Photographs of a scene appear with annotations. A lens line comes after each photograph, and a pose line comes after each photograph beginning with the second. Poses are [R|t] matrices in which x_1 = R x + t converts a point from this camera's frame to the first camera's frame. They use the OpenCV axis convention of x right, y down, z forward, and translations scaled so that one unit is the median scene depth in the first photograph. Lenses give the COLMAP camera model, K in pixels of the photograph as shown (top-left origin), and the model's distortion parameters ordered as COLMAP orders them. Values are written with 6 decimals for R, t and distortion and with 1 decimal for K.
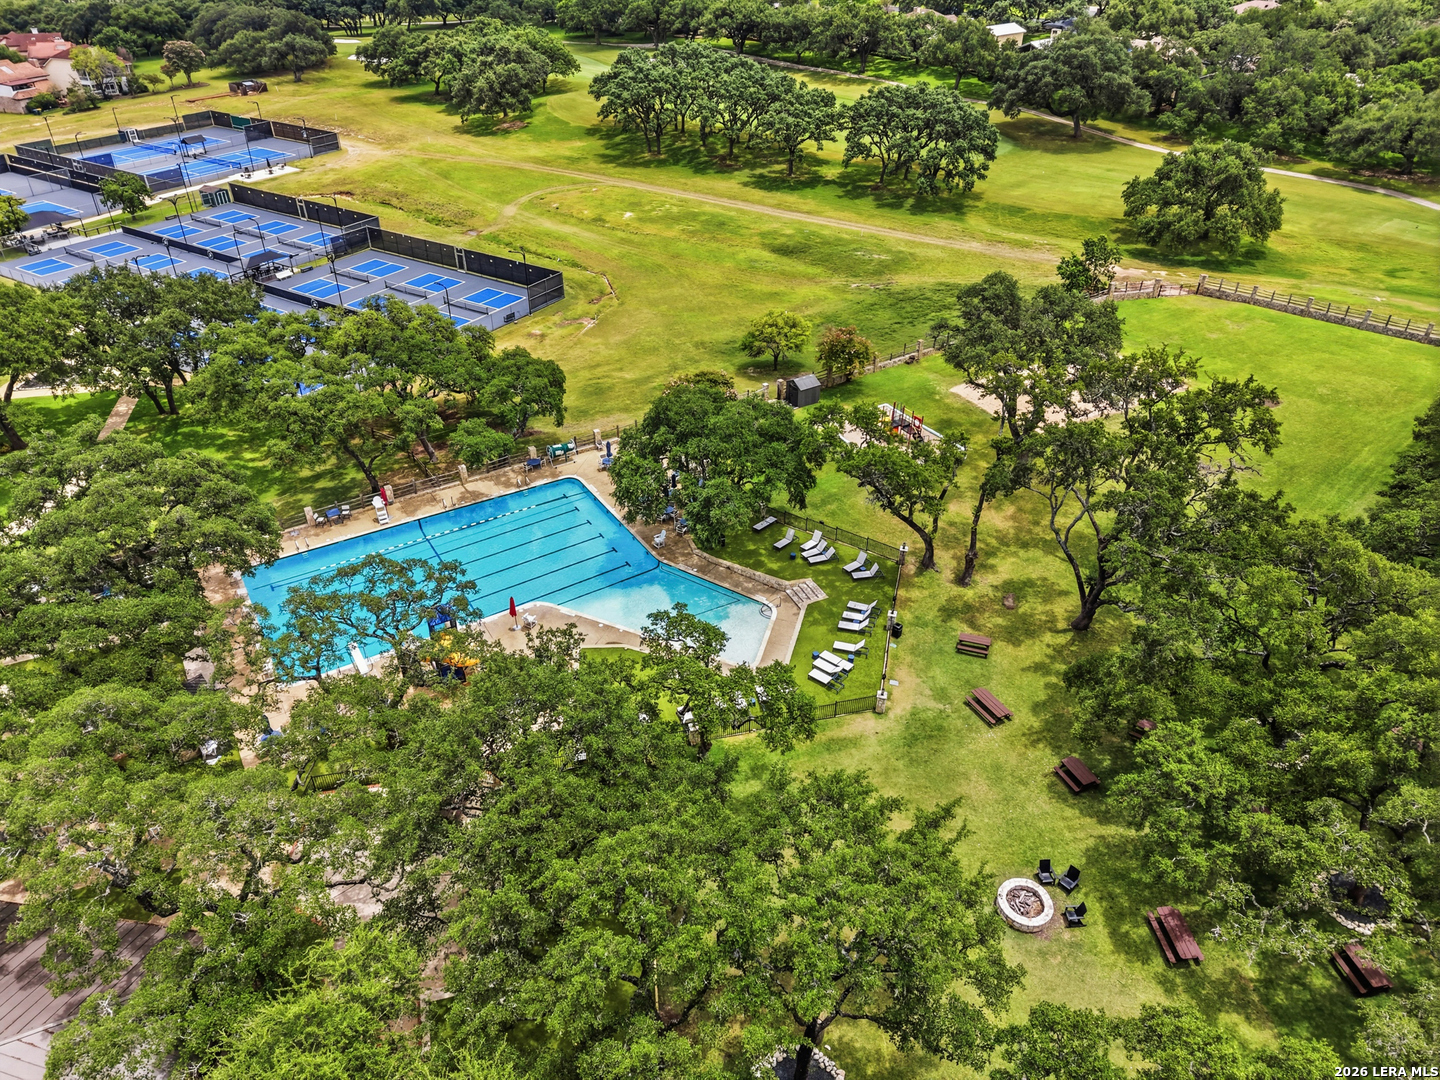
lens RADIAL K [[995.1, 0, 722.3], [0, 995.1, 544.2], [0, 0, 1]] dist [-0.021326, 0.009002]
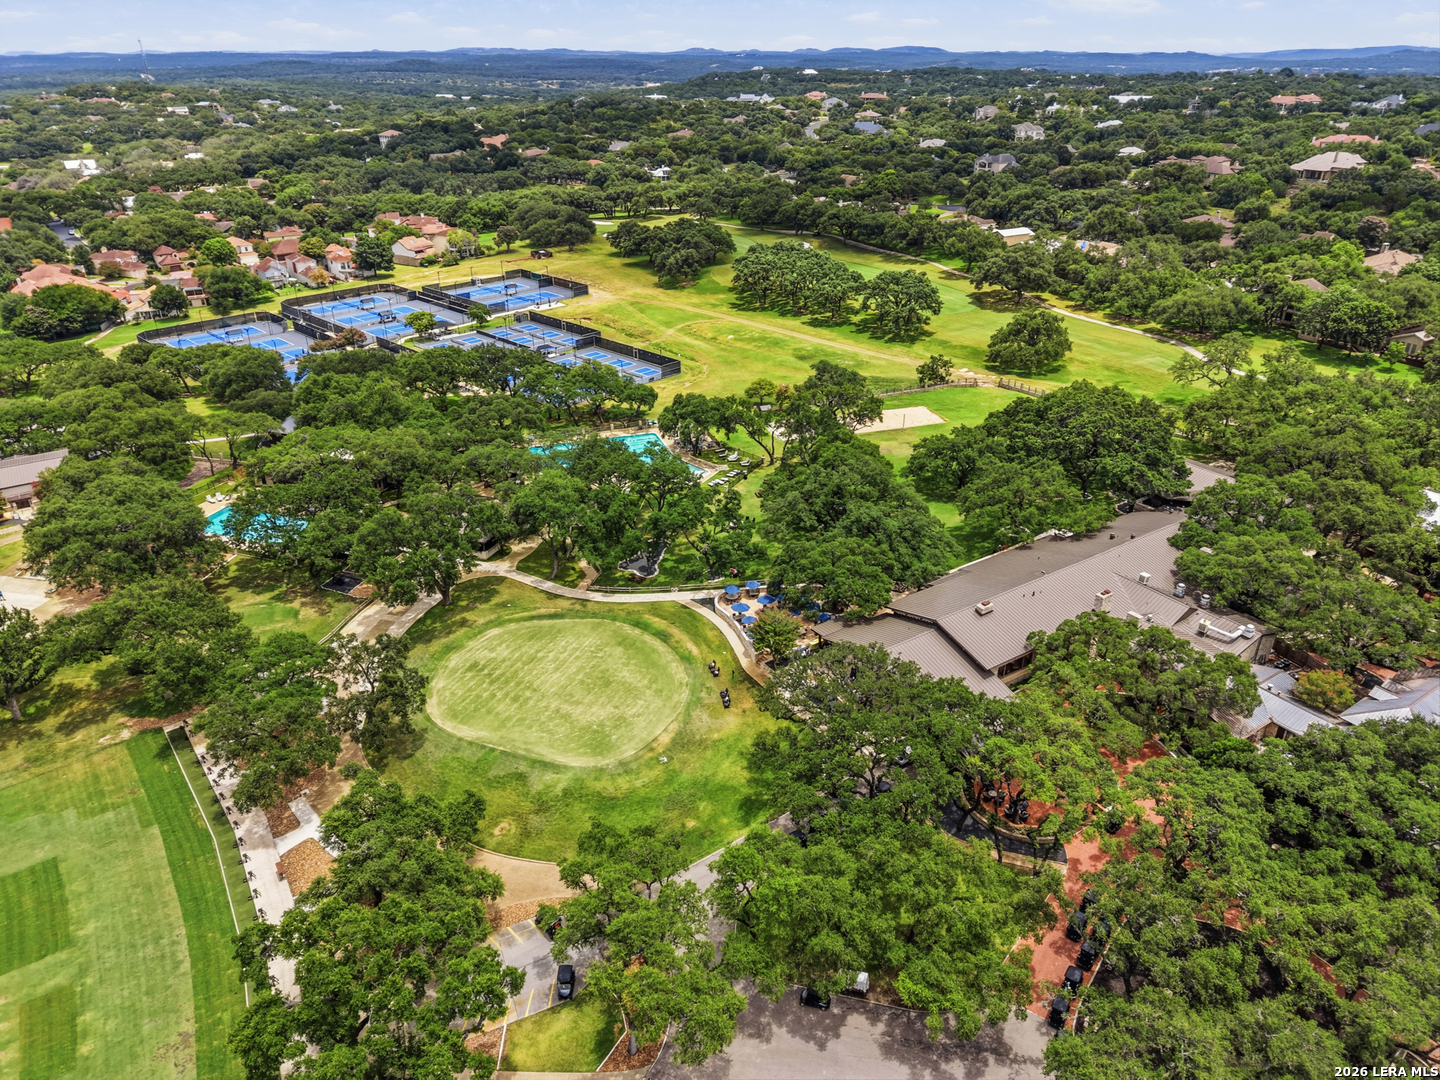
lens RADIAL K [[995.1, 0, 717.7], [0, 995.1, 538.5], [0, 0, 1]] dist [-0.021326, 0.009002]
pose [[0.973132, 0.086846, -0.213240, 0.264456], [-0.113941, 0.986427, -0.118237, 0.222203], [0.200077, 0.139357, 0.969819, -0.635912]]
